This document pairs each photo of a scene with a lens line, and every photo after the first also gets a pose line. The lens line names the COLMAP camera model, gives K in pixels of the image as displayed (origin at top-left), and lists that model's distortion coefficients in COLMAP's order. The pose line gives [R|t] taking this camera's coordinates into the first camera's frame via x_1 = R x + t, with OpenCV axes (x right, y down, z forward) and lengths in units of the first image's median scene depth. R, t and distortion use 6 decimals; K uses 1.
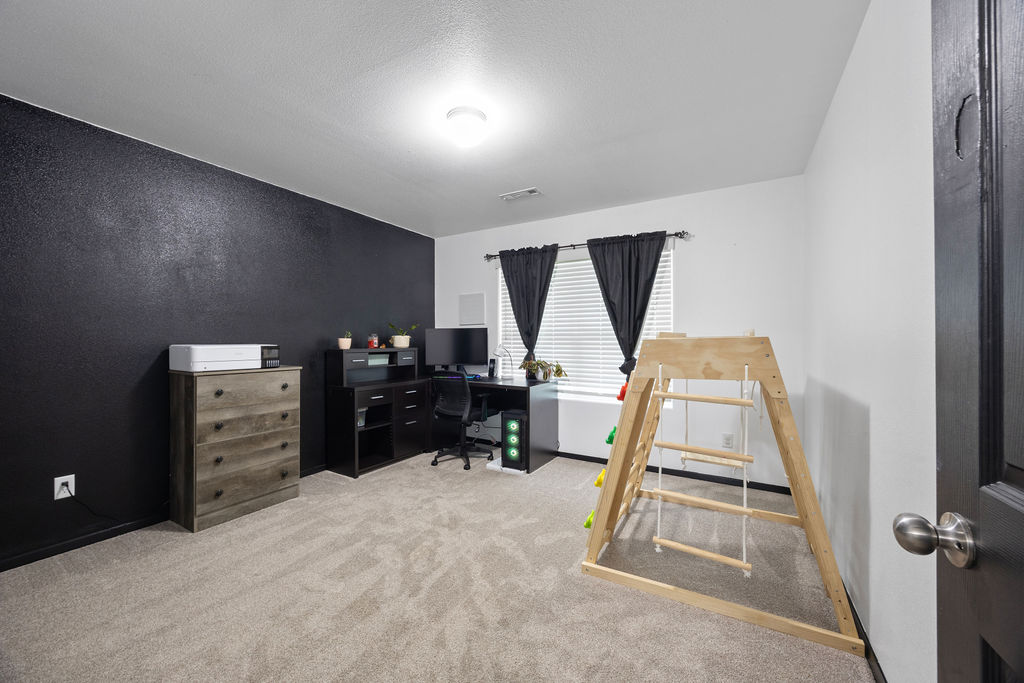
lens RADIAL K [[387.9, 0, 506.8], [0, 387.9, 339.4], [0, 0, 1]] dist [0.000596, 0.000130]
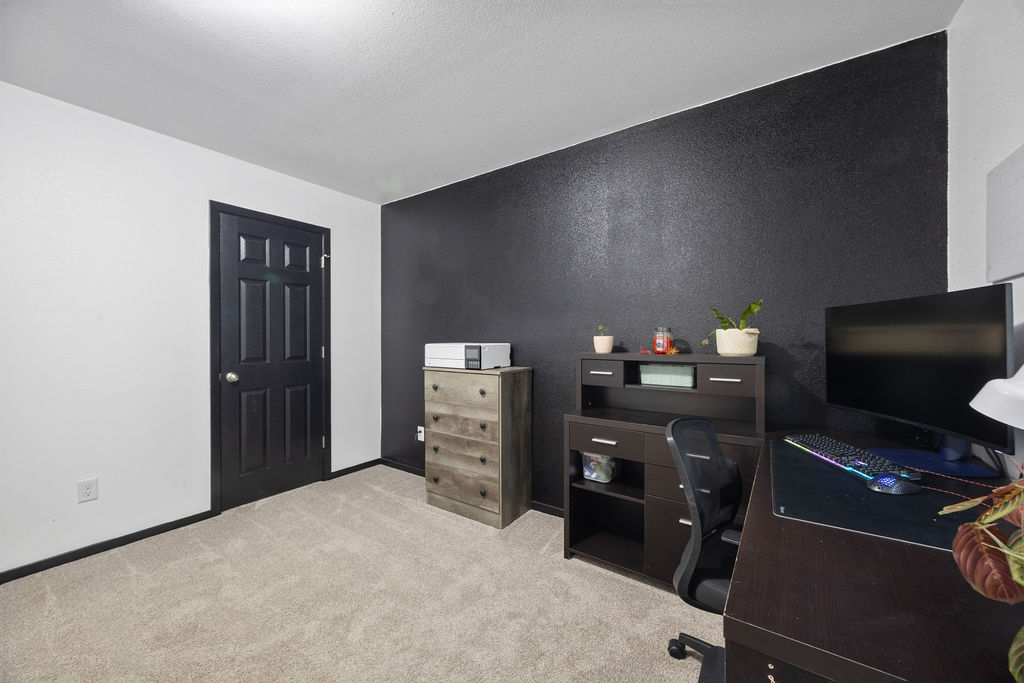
lens RADIAL K [[387.9, 0, 506.8], [0, 387.9, 339.4], [0, 0, 1]] dist [0.000596, 0.000130]
pose [[-0.077640, 0.002573, -0.996978, 0.301461], [0.004393, 0.999988, 0.002238, 0.000783], [0.996972, -0.004206, -0.077650, 1.165116]]
